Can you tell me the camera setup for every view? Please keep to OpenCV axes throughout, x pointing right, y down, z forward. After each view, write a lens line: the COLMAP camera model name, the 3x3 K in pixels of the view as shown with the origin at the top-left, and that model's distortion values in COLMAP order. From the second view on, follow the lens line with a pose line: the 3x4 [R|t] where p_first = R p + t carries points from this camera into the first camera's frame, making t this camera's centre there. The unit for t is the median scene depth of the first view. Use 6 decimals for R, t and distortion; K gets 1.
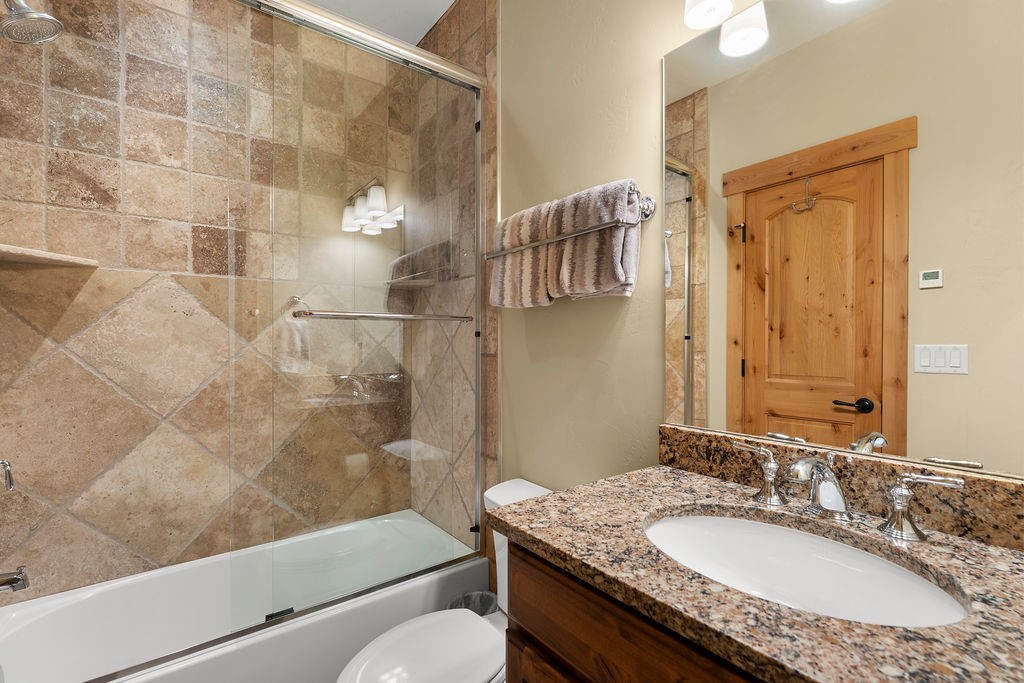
lens RADIAL K [[462.7, 0, 512.0], [0, 462.7, 341.5], [0, 0, 1]] dist [-0.000312, 0.000236]
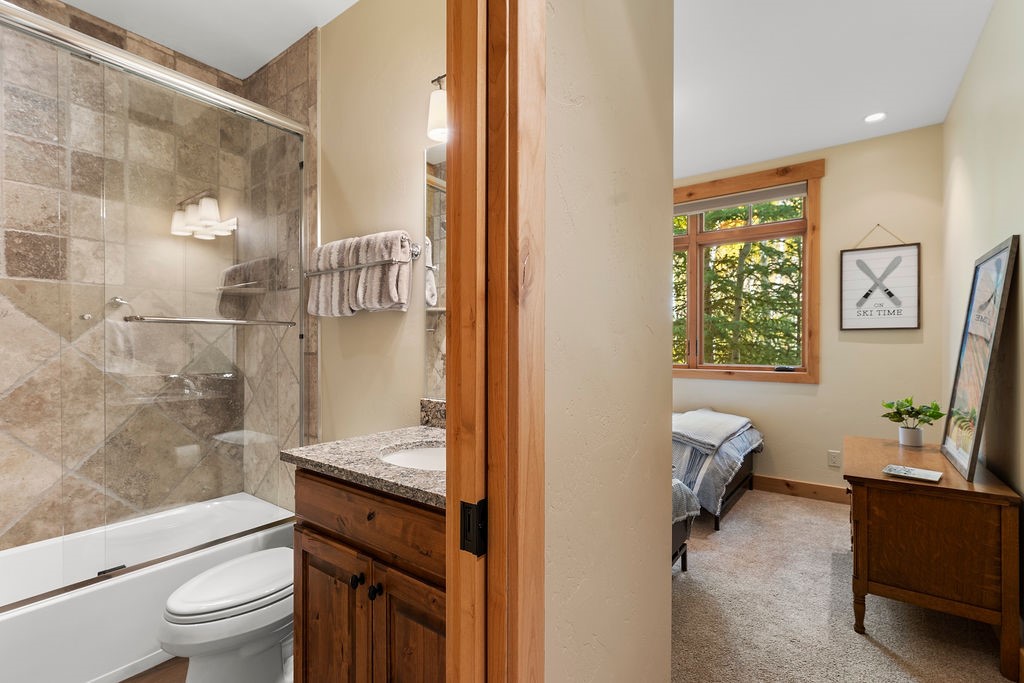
lens RADIAL K [[464.0, 0, 509.1], [0, 464.0, 346.7], [0, 0, 1]] dist [0.002525, 0.000260]
pose [[0.961689, 0.001118, 0.274140, 0.109561], [-0.003234, 0.999968, 0.007270, 0.000623], [-0.274123, -0.007878, 0.961662, -0.306612]]
